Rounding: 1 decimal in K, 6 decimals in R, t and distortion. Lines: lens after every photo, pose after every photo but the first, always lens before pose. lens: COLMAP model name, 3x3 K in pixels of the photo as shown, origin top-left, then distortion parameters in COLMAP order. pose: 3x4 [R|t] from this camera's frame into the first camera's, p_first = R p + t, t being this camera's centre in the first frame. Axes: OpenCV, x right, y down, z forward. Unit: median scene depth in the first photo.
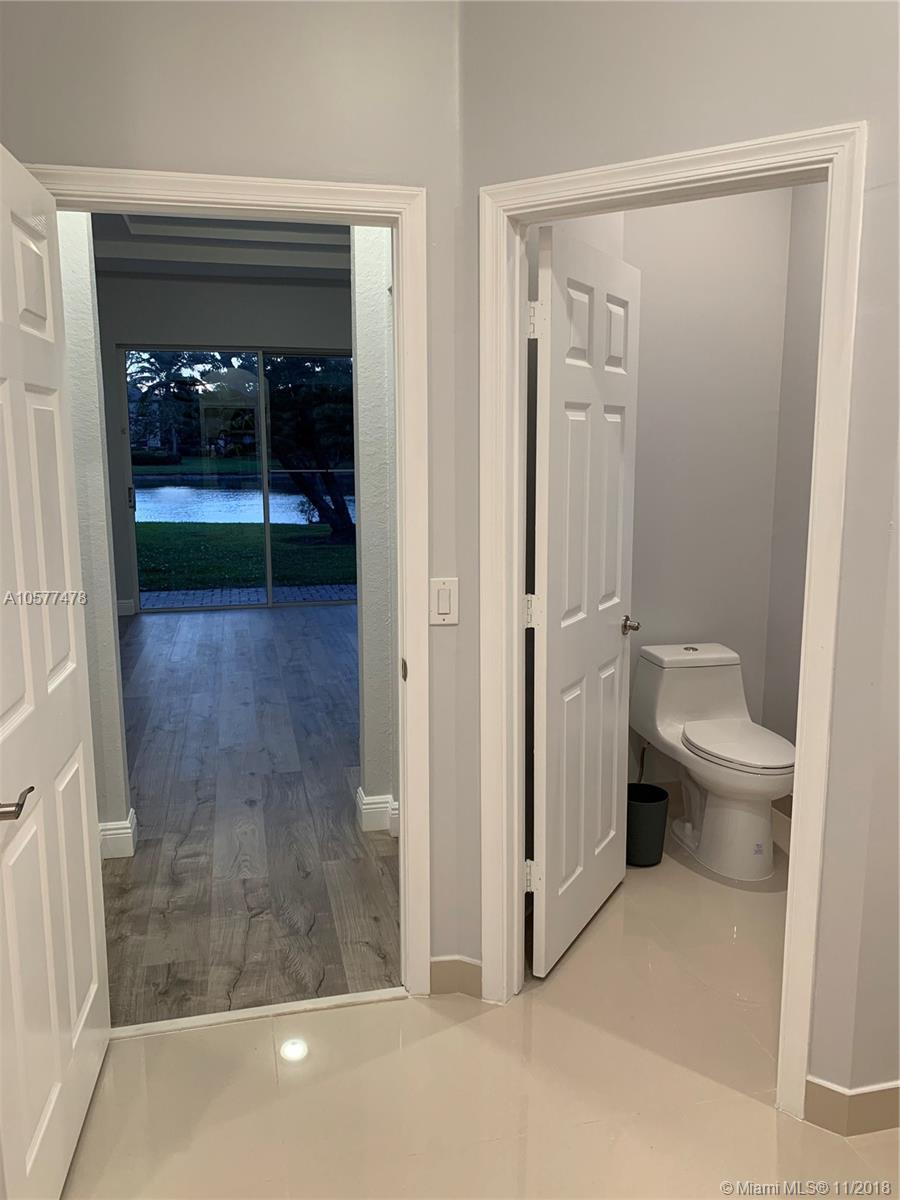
lens RADIAL K [[919.5, 0, 445.5], [0, 919.5, 598.6], [0, 0, 1]] dist [0.023544, -0.026633]
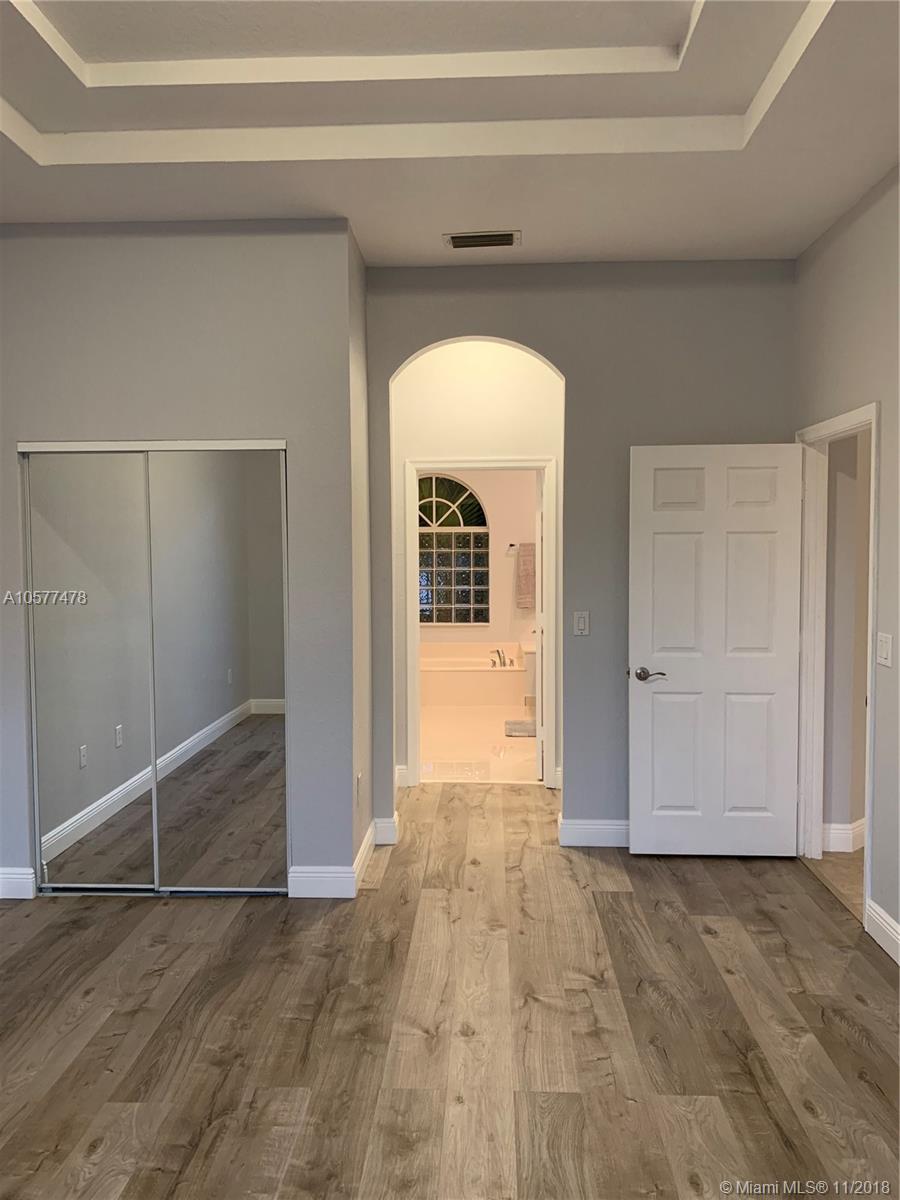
lens RADIAL K [[919.5, 0, 446.9], [0, 919.5, 597.0], [0, 0, 1]] dist [0.023544, -0.026633]
pose [[-0.962419, -0.008023, 0.271450, -0.541521], [0.054792, 0.973270, 0.223032, -0.403049], [-0.265983, 0.229524, -0.936254, 2.234839]]
